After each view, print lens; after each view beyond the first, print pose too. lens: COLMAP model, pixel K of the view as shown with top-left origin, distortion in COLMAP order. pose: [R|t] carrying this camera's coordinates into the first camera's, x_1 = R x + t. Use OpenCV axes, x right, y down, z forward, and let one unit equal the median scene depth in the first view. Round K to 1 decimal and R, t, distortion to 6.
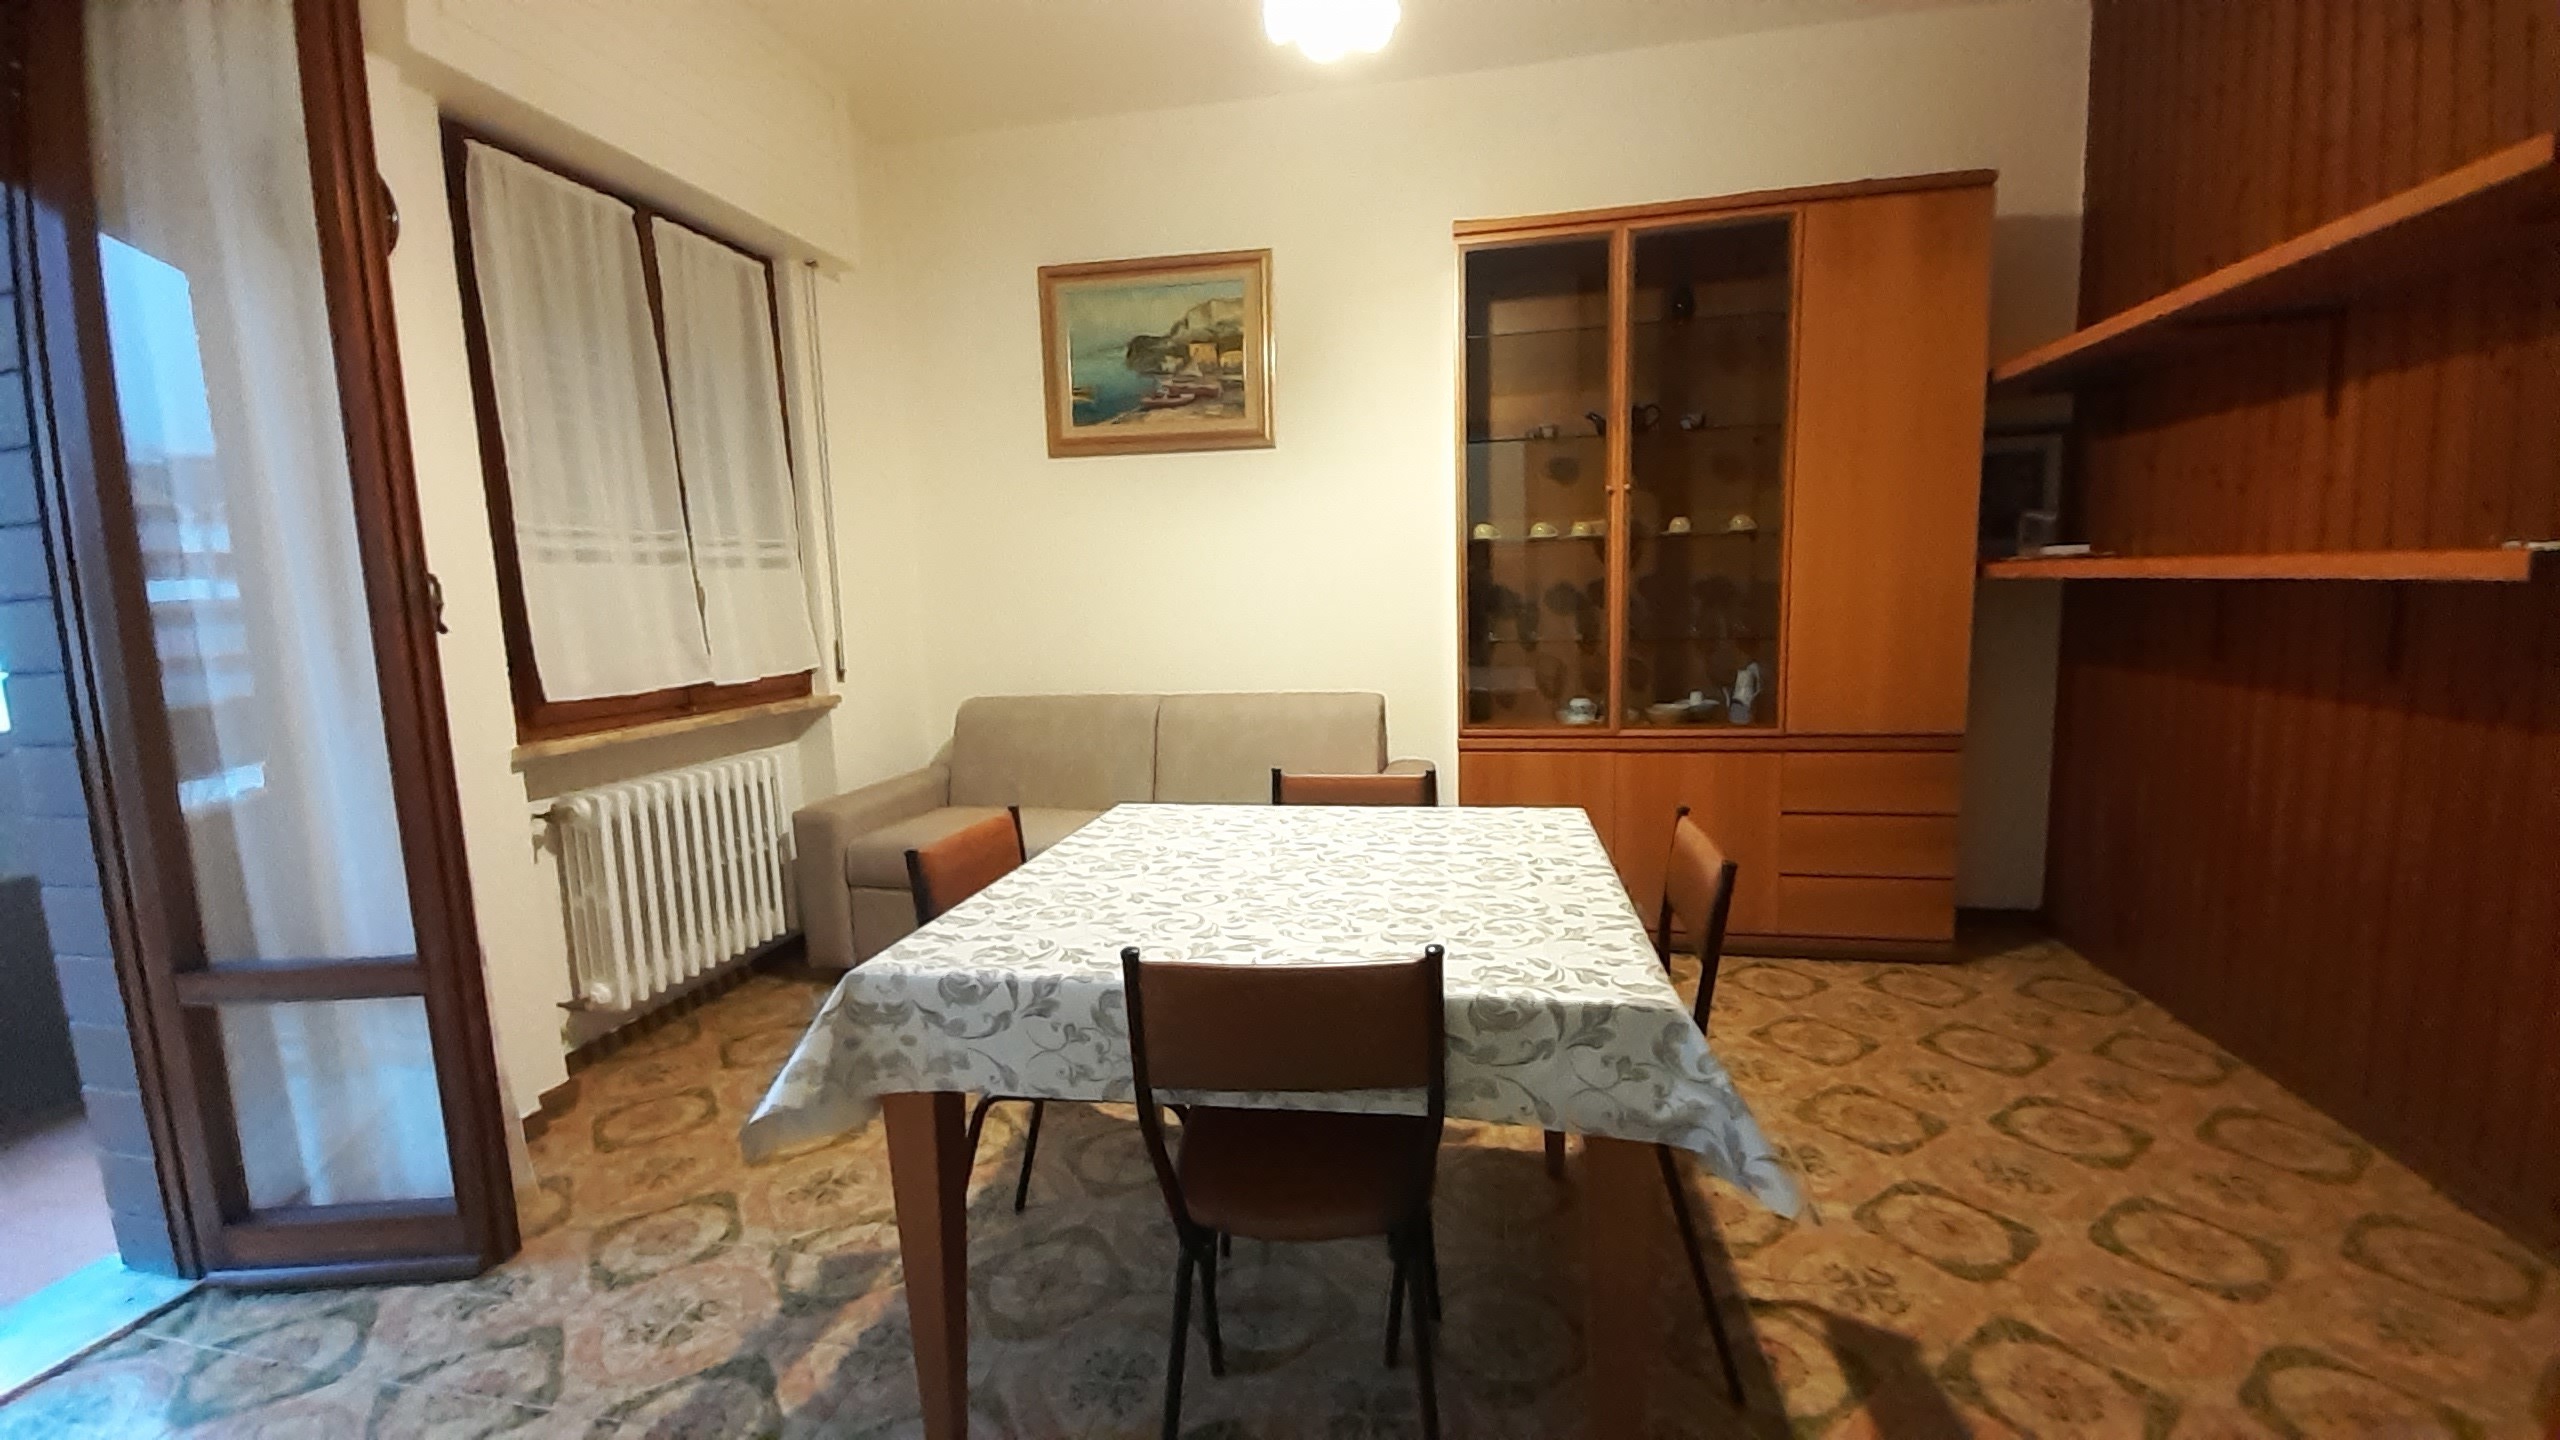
lens RADIAL K [[1005.3, 0, 1280.0], [0, 1005.3, 720.0], [0, 0, 1]] dist [-0.000075, -0.005270]
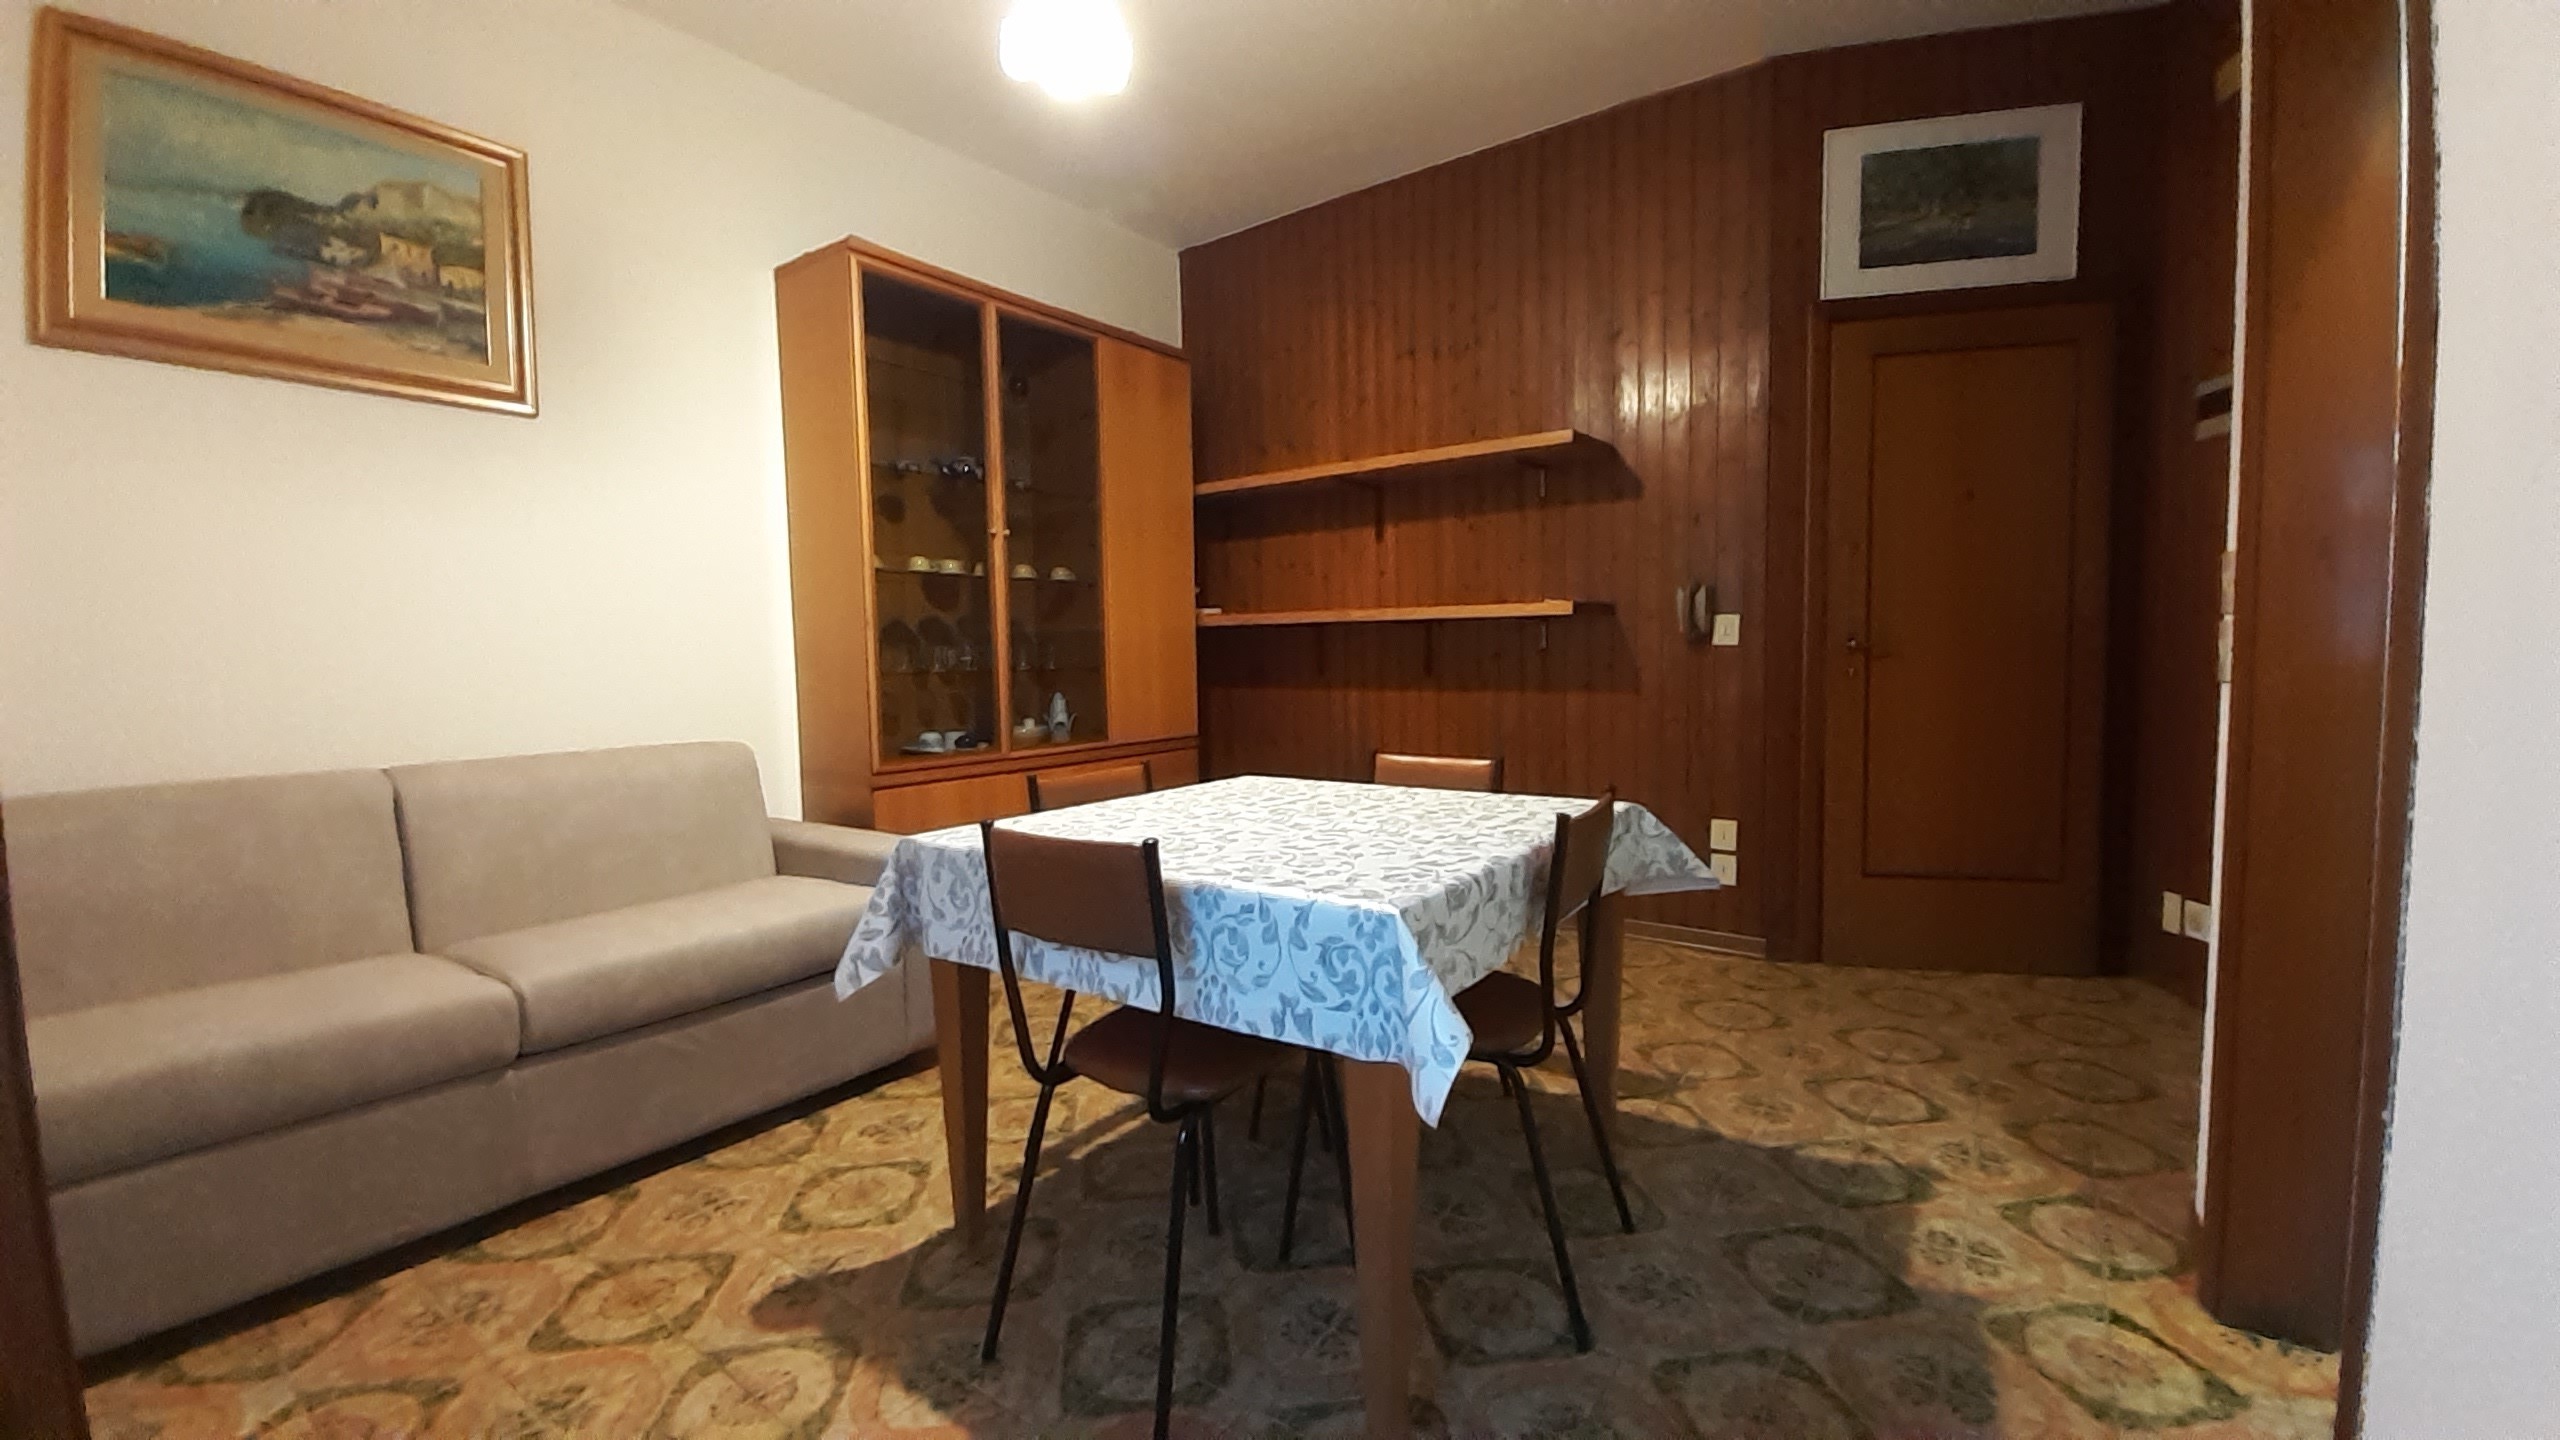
lens RADIAL K [[1013.4, 0, 1280.0], [0, 1013.4, 720.0], [0, 0, 1]] dist [0.036340, -0.020752]
pose [[0.428384, -0.040088, 0.902707, -0.460681], [0.120912, 0.992574, -0.013300, 0.021943], [-0.895470, 0.114845, 0.430050, 0.221040]]
